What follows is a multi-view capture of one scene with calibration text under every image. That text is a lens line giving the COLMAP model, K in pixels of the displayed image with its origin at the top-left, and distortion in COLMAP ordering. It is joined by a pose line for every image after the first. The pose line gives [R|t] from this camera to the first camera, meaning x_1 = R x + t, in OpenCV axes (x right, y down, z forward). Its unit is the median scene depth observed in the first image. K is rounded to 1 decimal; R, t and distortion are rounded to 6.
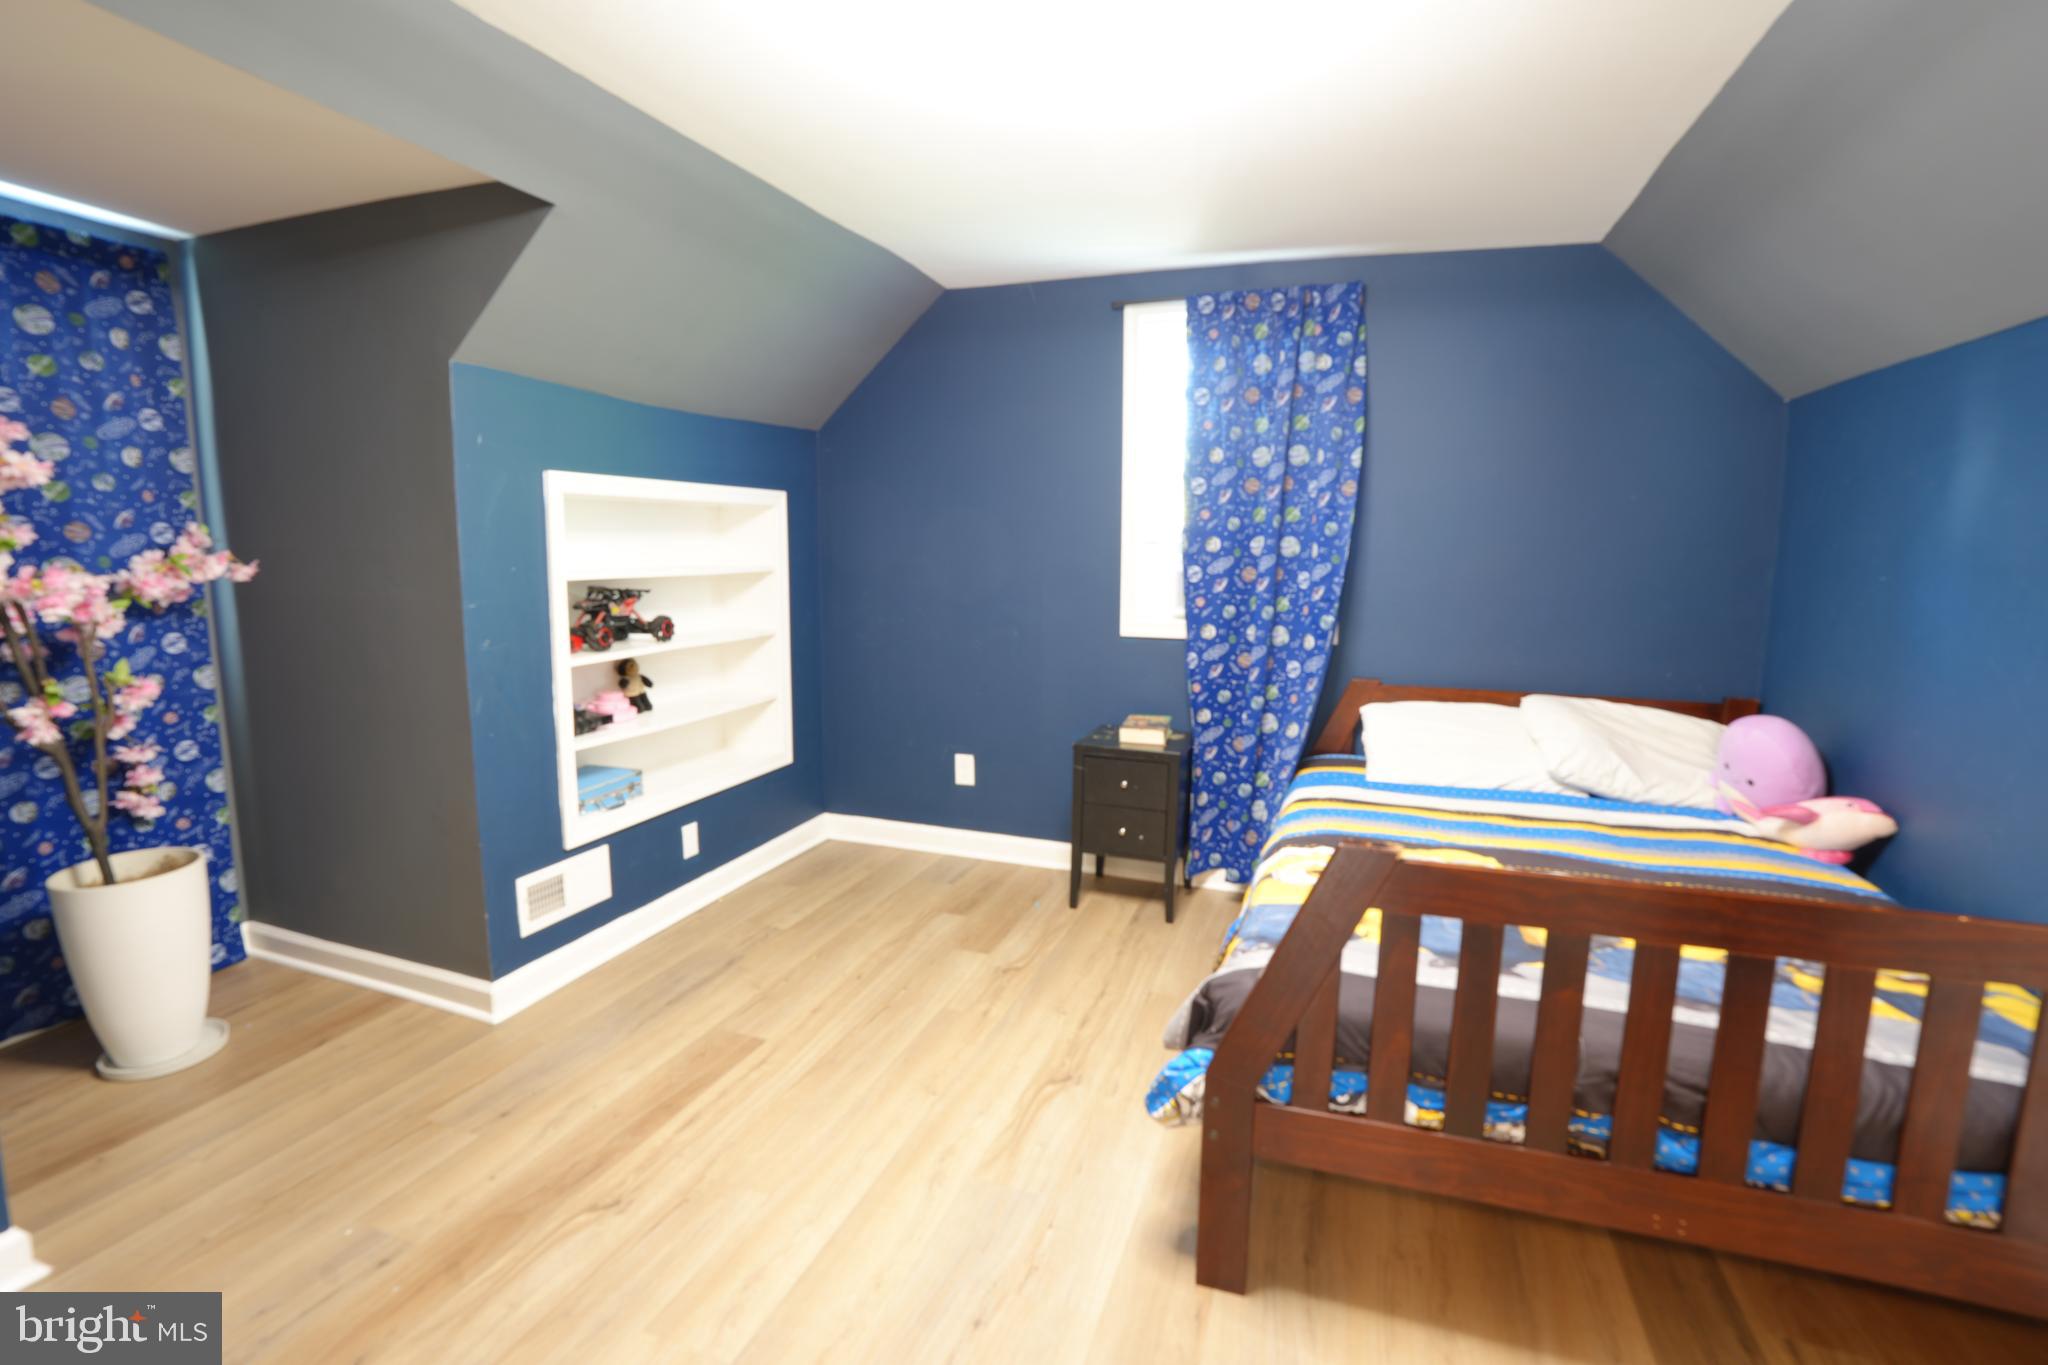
lens RADIAL K [[943.3, 0, 1018.6], [0, 943.3, 677.7], [0, 0, 1]] dist [-0.072336, 0.027381]
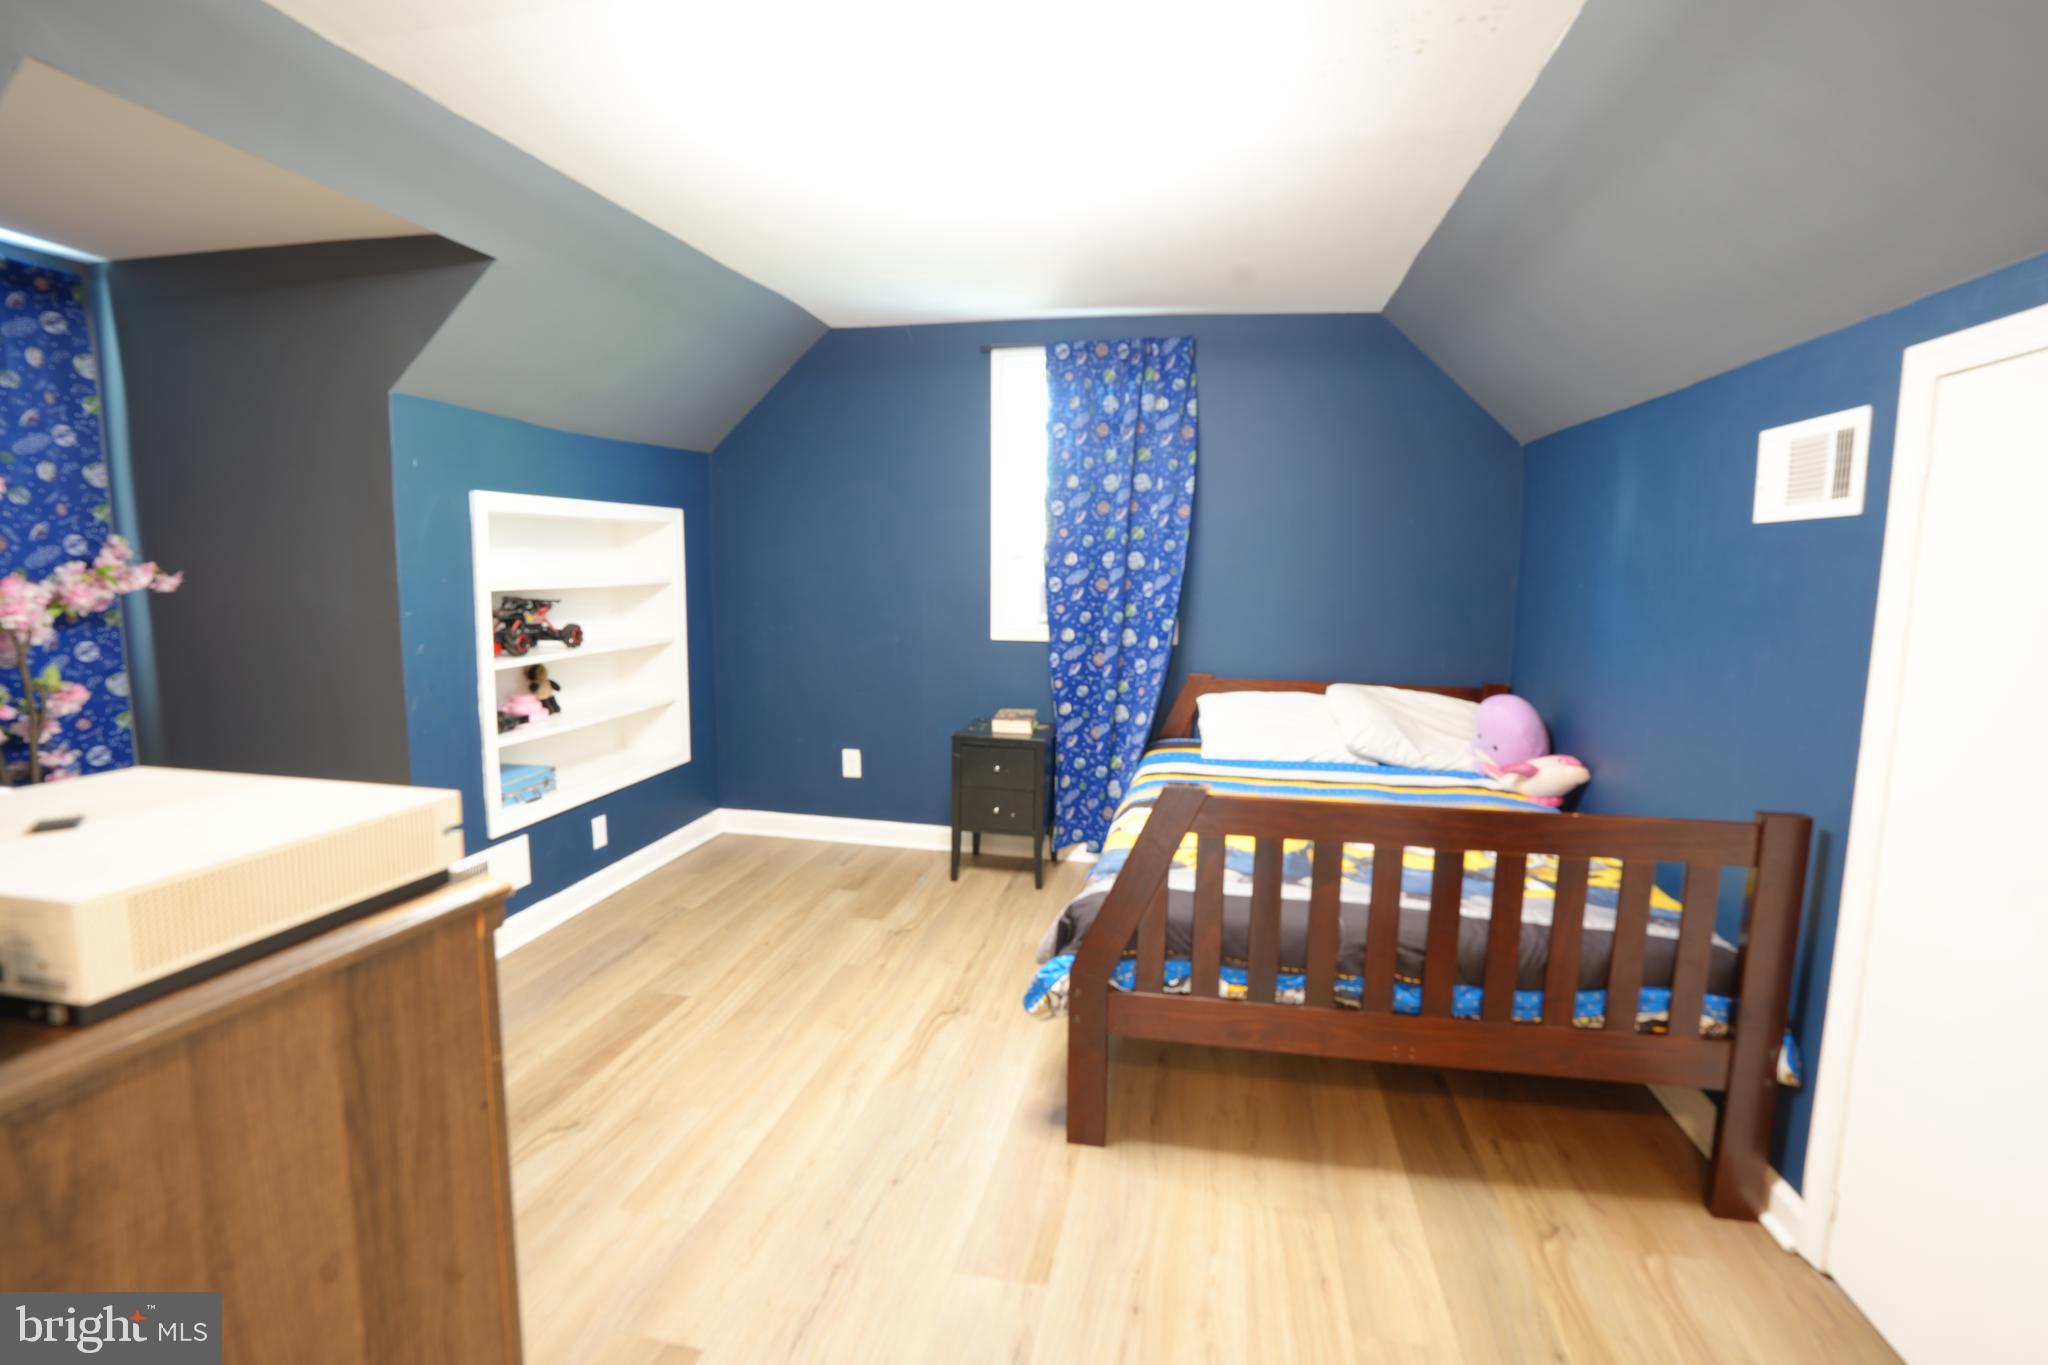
lens RADIAL K [[943.3, 0, 1018.6], [0, 943.3, 677.7], [0, 0, 1]] dist [-0.072336, 0.027381]
pose [[0.989779, -0.014379, 0.141881, -0.027799], [0.016325, 0.999788, -0.012560, 0.021690], [-0.141670, 0.014748, 0.989804, -0.166203]]
